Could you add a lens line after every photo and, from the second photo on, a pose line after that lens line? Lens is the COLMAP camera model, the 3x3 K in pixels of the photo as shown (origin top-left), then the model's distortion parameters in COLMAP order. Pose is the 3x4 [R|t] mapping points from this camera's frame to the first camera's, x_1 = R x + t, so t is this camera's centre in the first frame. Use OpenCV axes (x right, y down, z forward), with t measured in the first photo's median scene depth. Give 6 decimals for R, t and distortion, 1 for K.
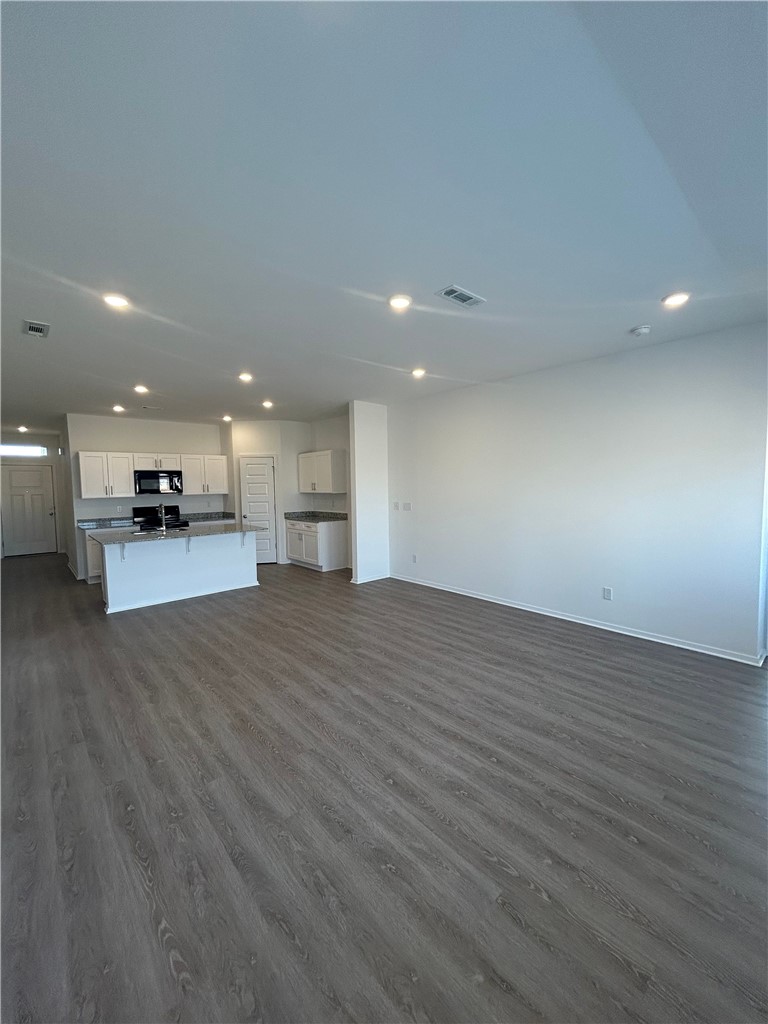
lens RADIAL K [[419.2, 0, 384.9], [0, 419.2, 512.4], [0, 0, 1]] dist [0.002003, 0.000138]
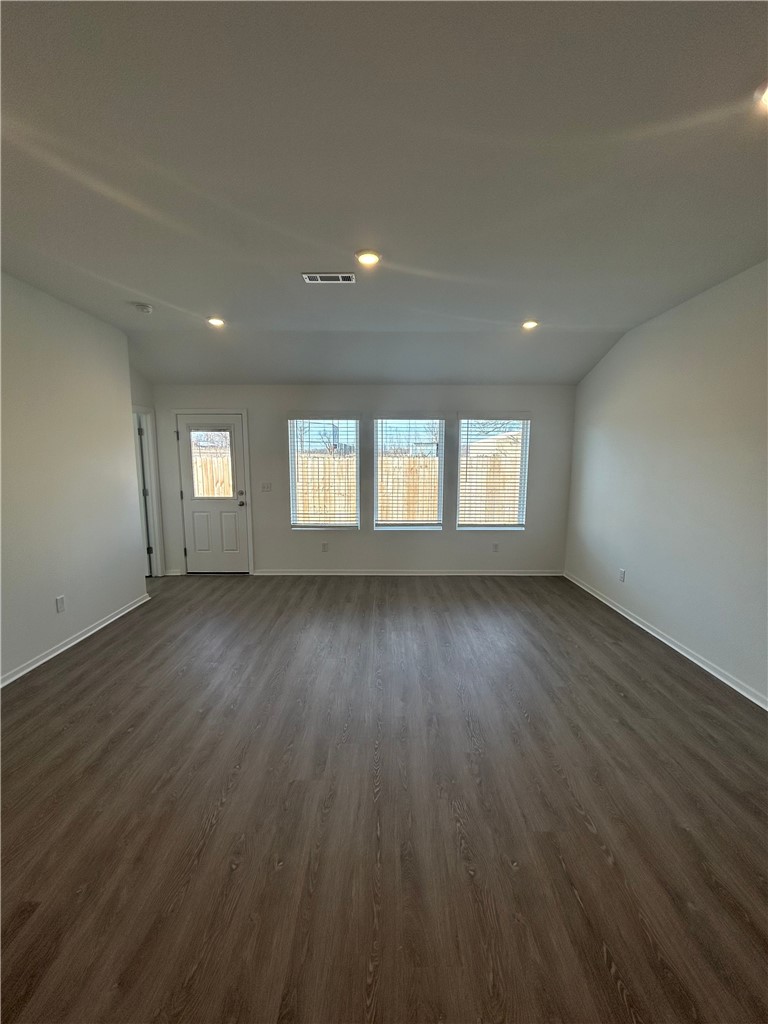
lens RADIAL K [[419.2, 0, 391.5], [0, 419.2, 509.1], [0, 0, 1]] dist [0.002003, 0.000138]
pose [[-0.767339, -0.064548, 0.637984, -0.443427], [0.053341, 0.985047, 0.163819, -0.076584], [-0.639019, 0.159735, -0.752423, 1.234342]]
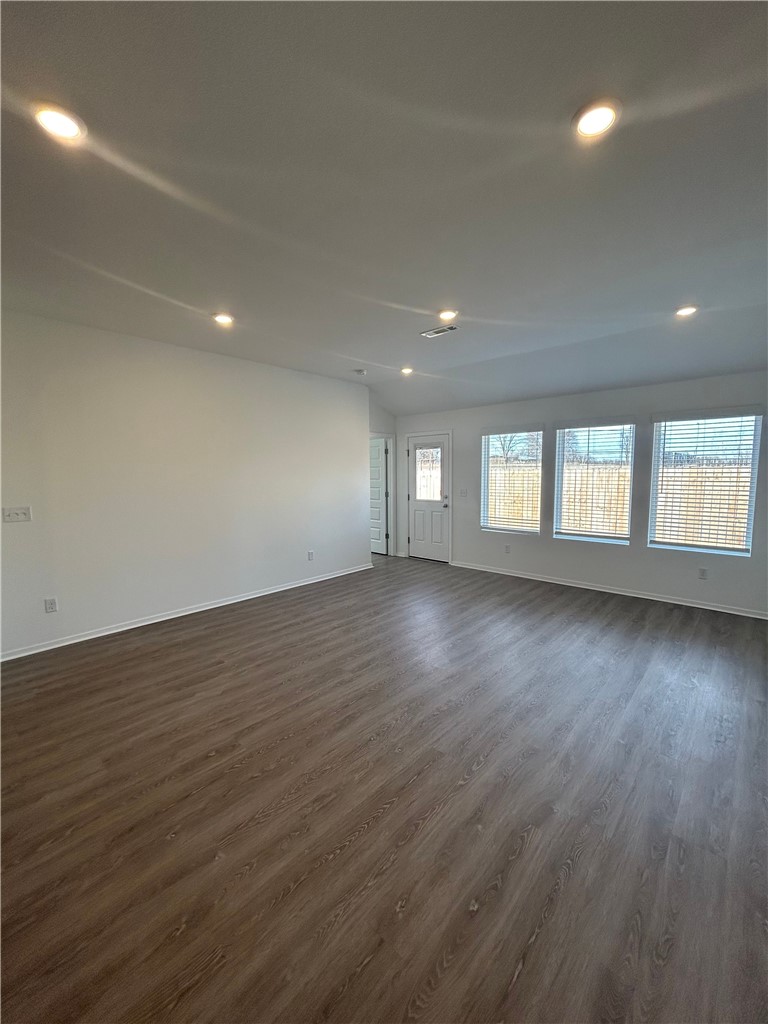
lens RADIAL K [[419.2, 0, 382.0], [0, 419.2, 517.0], [0, 0, 1]] dist [0.002003, 0.000138]
pose [[-0.121269, -0.091598, 0.988384, -0.833747], [0.081395, 0.991462, 0.101870, -0.045452], [-0.989277, 0.092803, -0.112778, 0.969606]]
